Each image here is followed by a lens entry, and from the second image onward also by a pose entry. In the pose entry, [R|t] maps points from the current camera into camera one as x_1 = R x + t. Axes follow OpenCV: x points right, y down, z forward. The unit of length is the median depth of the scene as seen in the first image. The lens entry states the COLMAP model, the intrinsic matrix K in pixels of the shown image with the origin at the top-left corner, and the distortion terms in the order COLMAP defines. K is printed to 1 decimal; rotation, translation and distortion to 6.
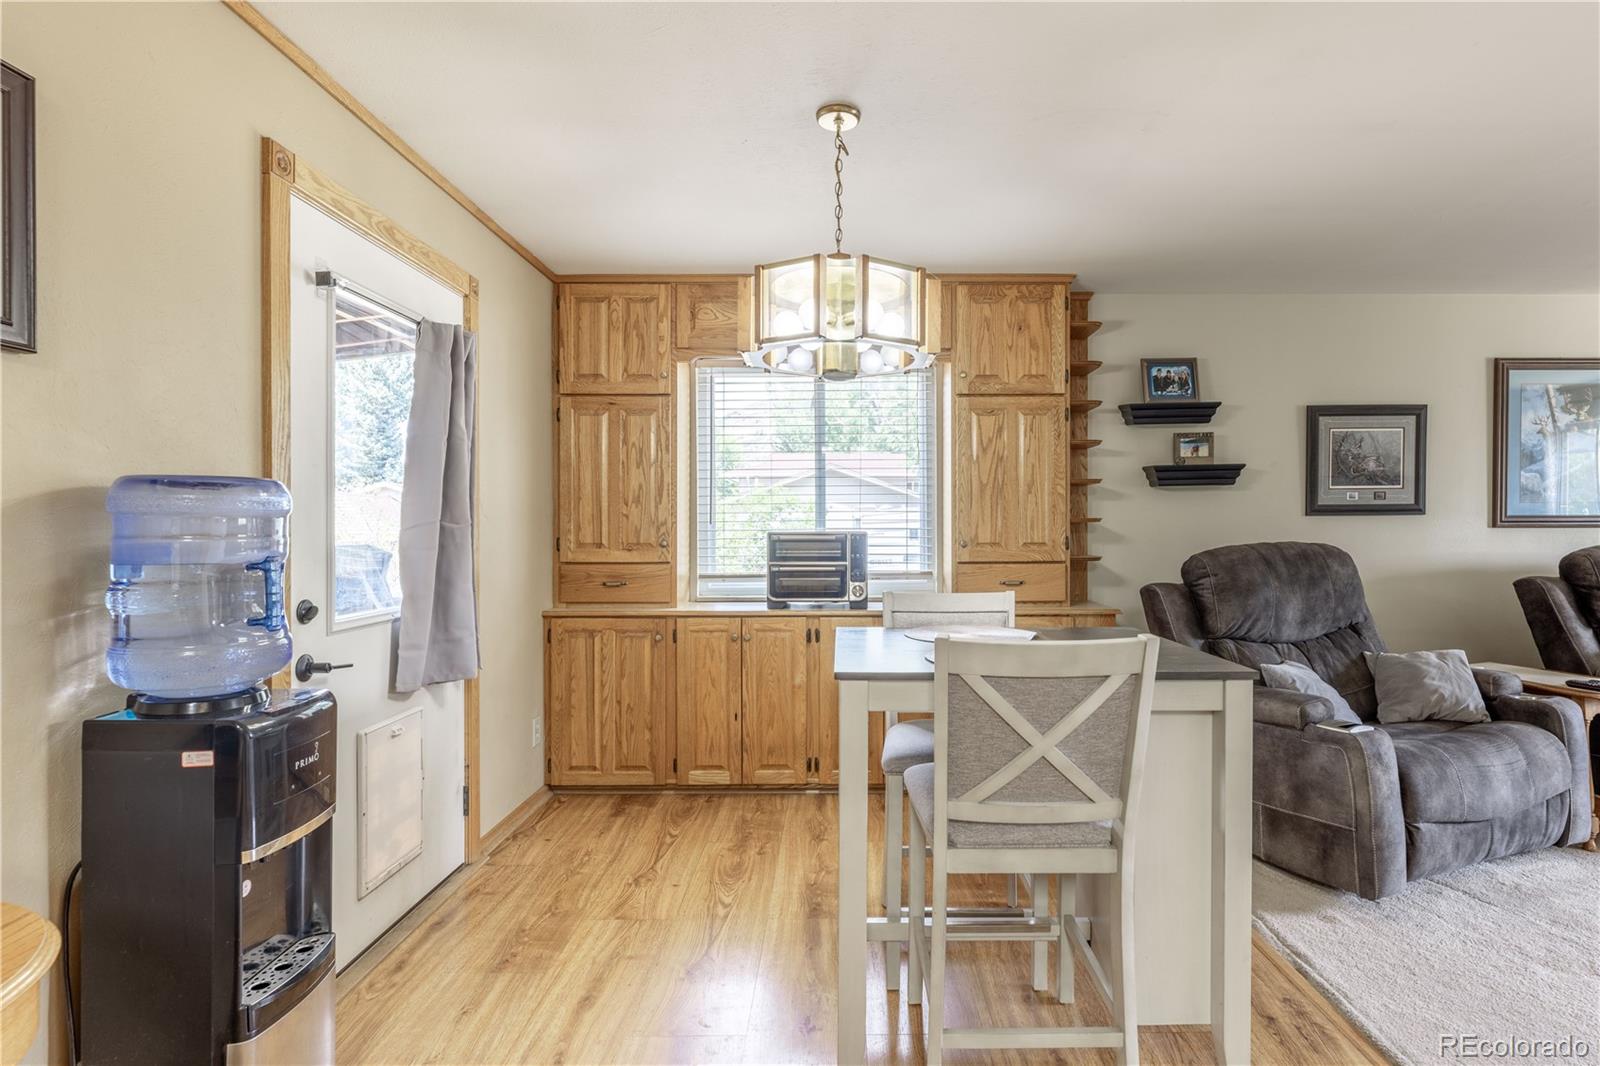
lens RADIAL K [[810.6, 0, 856.2], [0, 810.6, 525.4], [0, 0, 1]] dist [-0.000076, 0.001773]
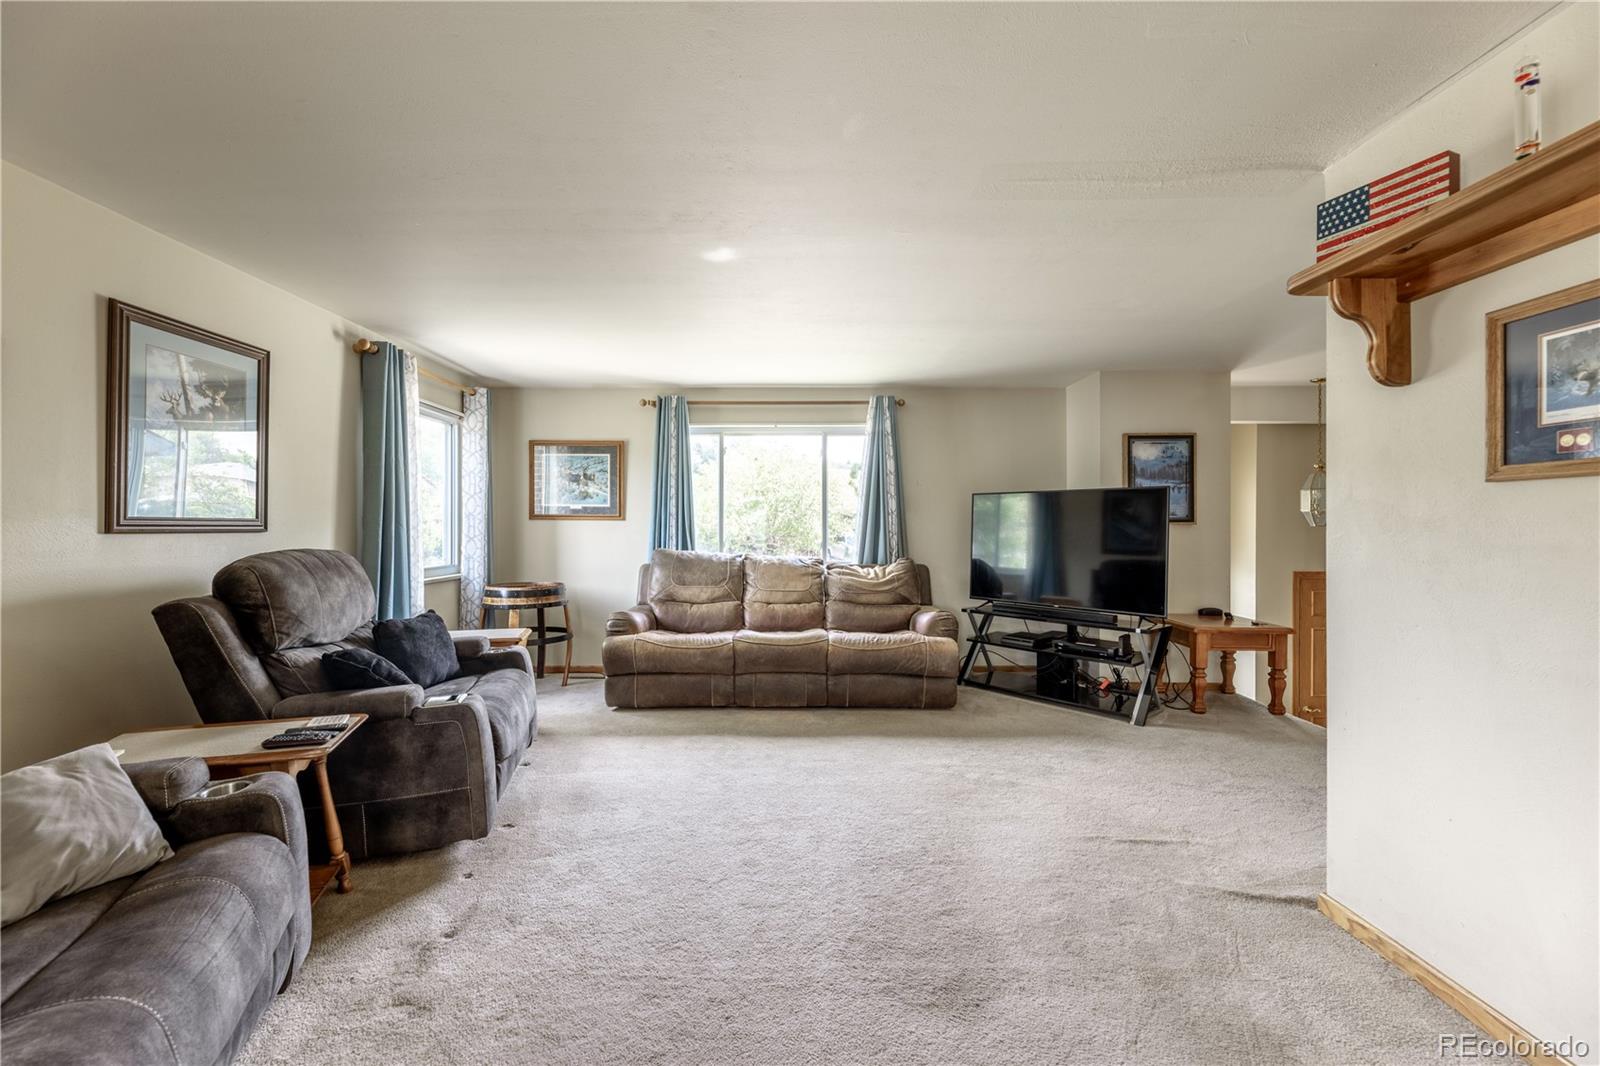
lens RADIAL K [[646.9, 0, 792.4], [0, 646.9, 527.7], [0, 0, 1]] dist [-0.000904, -0.000119]
pose [[0.010162, 0.001213, 0.999948, 0.242506], [-0.003717, 0.999992, -0.001175, -0.004152], [-0.999941, -0.003705, 0.010166, 0.427375]]
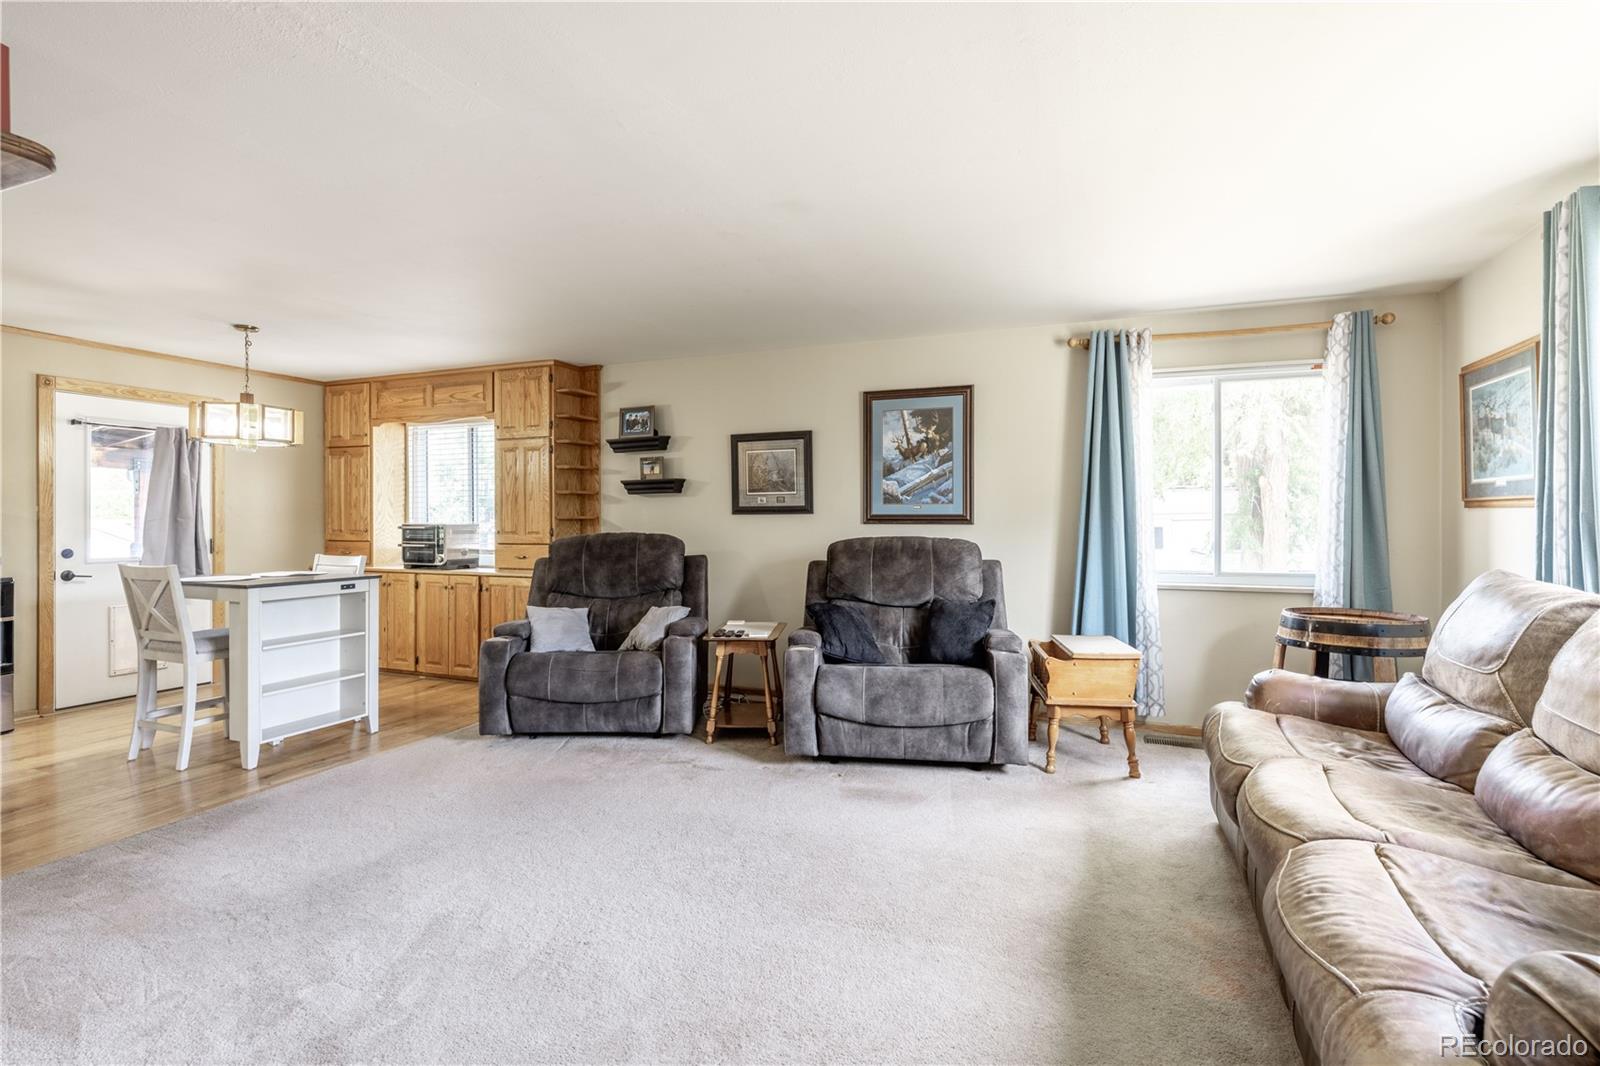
lens RADIAL K [[810.6, 0, 829.8], [0, 810.6, 526.9], [0, 0, 1]] dist [-0.000076, 0.001773]
pose [[0.920869, 0.006047, -0.389826, 1.367297], [-0.003059, 0.999961, 0.008284, -0.003042], [0.389861, -0.006436, 0.920851, -0.225557]]
